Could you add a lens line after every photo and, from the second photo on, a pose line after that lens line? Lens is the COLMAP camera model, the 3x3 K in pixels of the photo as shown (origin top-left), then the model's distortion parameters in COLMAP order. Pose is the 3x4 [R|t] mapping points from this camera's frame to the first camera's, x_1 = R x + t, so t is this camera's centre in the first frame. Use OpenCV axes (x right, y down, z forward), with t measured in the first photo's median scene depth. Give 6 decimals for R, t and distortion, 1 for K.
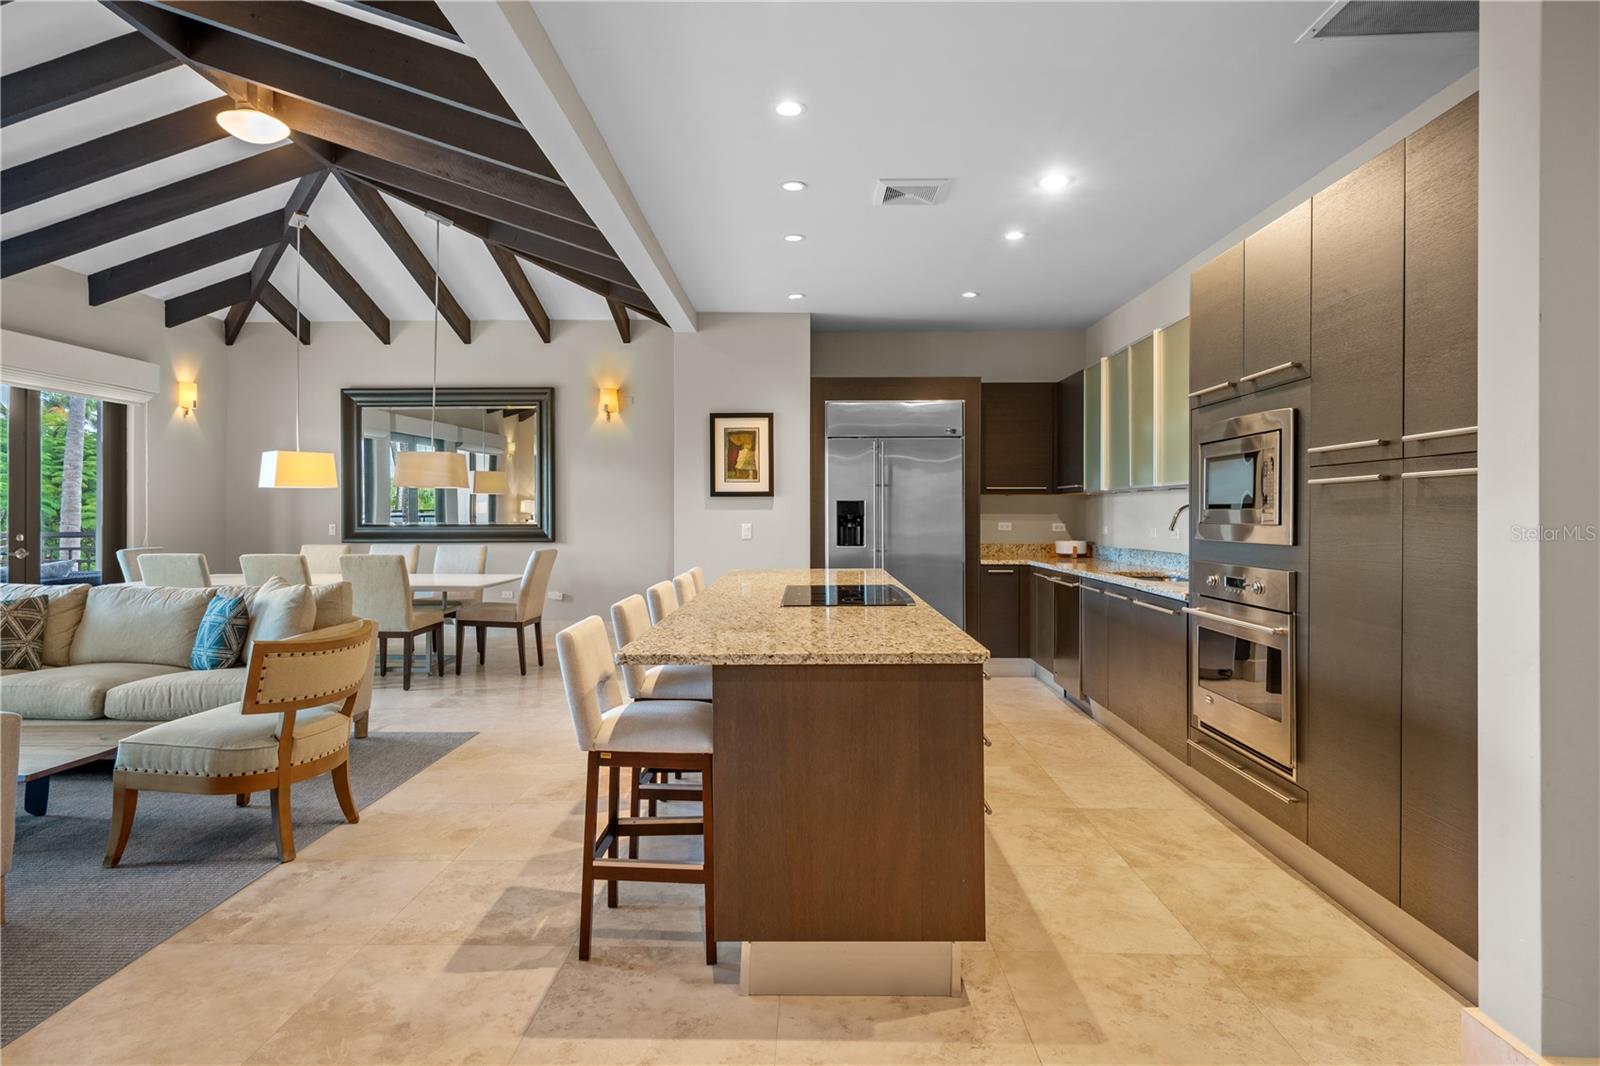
lens RADIAL K [[859.9, 0, 788.7], [0, 859.9, 513.6], [0, 0, 1]] dist [0.002971, 0.002489]
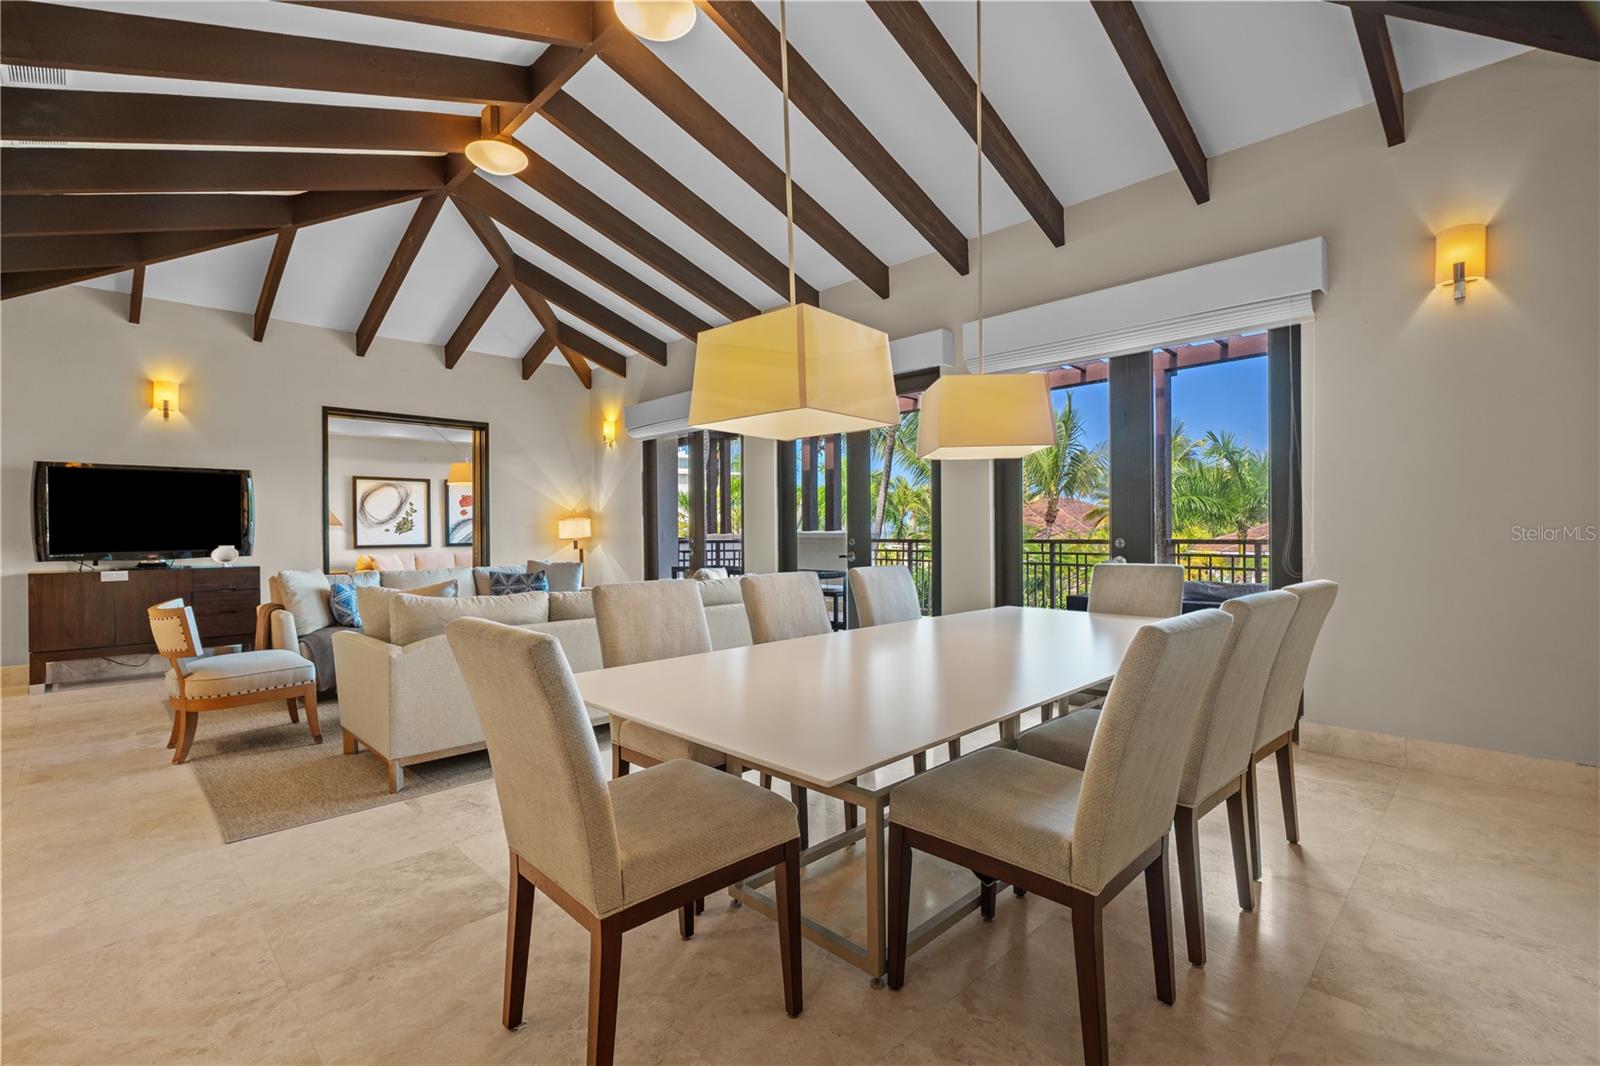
lens RADIAL K [[718.5, 0, 800.4], [0, 718.5, 530.8], [0, 0, 1]] dist [-0.002933, -0.000528]
pose [[-0.690365, 0.004164, -0.723449, -0.199999], [0.008438, 0.999962, -0.002296, 0.015626], [0.723412, -0.007689, -0.690374, 1.272085]]
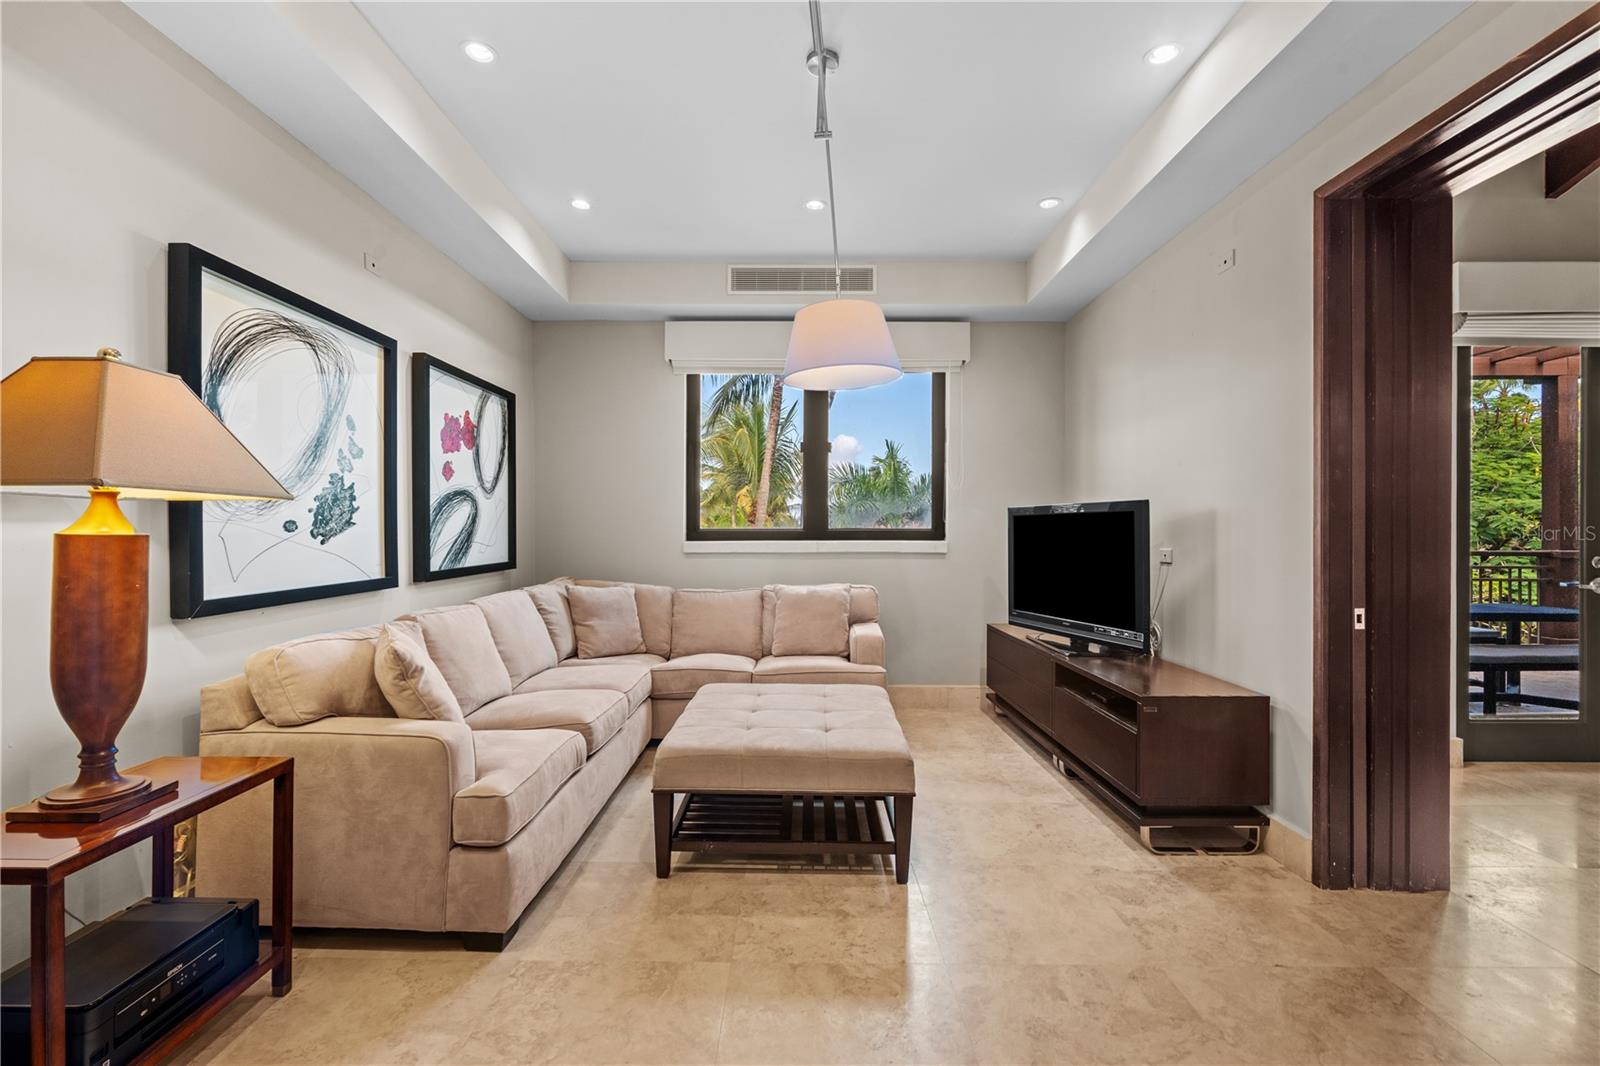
lens RADIAL K [[718.5, 0, 800.4], [0, 718.5, 530.8], [0, 0, 1]] dist [-0.002933, -0.000528]
pose [[0.025267, 0.003584, -0.999674, -0.355024], [-0.004300, 0.999985, 0.003477, 0.002326], [0.999671, 0.004211, 0.025282, -0.321061]]
